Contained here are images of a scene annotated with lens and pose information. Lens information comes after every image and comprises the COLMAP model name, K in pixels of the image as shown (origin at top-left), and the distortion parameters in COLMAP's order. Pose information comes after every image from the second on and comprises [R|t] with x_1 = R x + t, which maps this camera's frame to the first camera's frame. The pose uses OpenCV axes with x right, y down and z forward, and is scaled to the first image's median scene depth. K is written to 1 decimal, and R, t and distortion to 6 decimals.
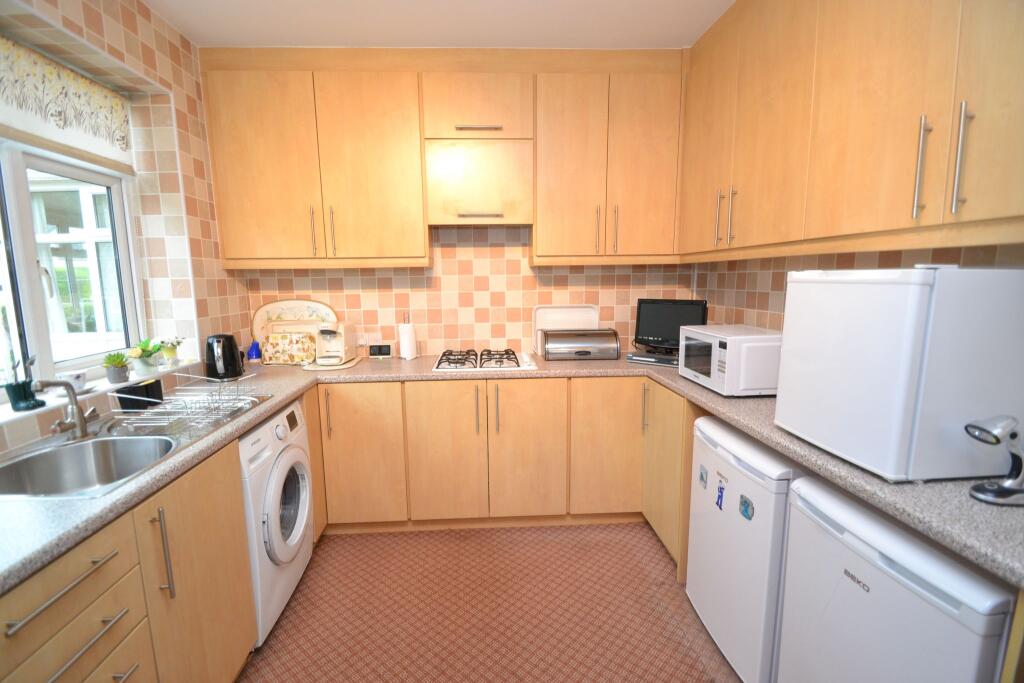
lens RADIAL K [[449.5, 0, 505.5], [0, 449.5, 341.9], [0, 0, 1]] dist [-0.019114, -0.000232]
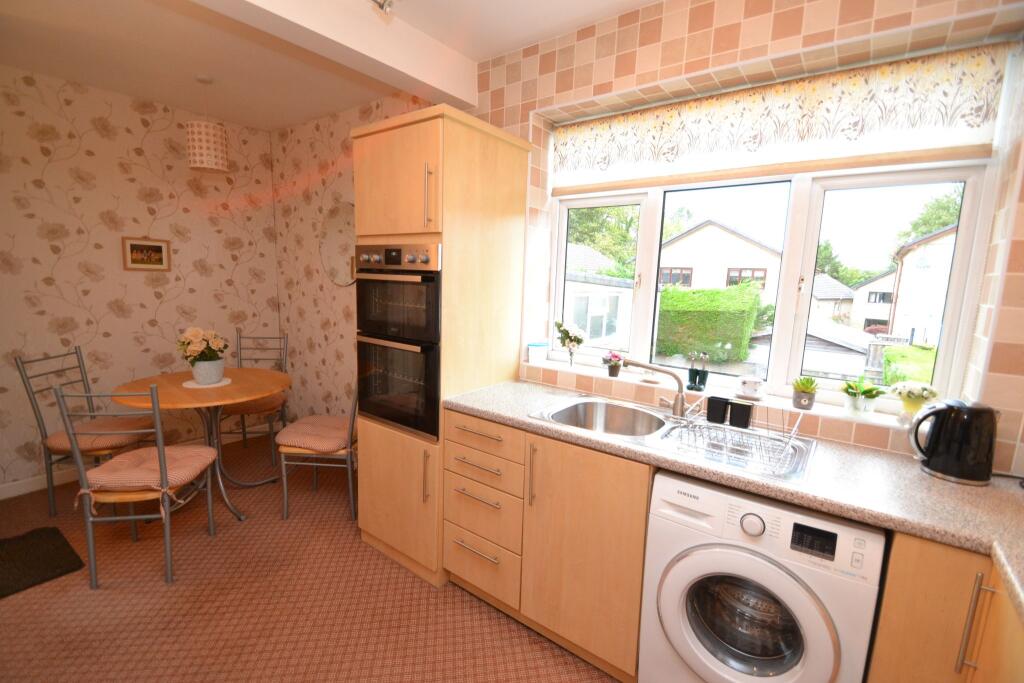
lens RADIAL K [[449.5, 0, 505.5], [0, 449.5, 341.9], [0, 0, 1]] dist [-0.019114, -0.000232]
pose [[-0.653377, 0.122118, -0.747118, 0.271643], [-0.117160, 0.958702, 0.259162, -0.236069], [0.747911, 0.256863, -0.612087, 1.184415]]
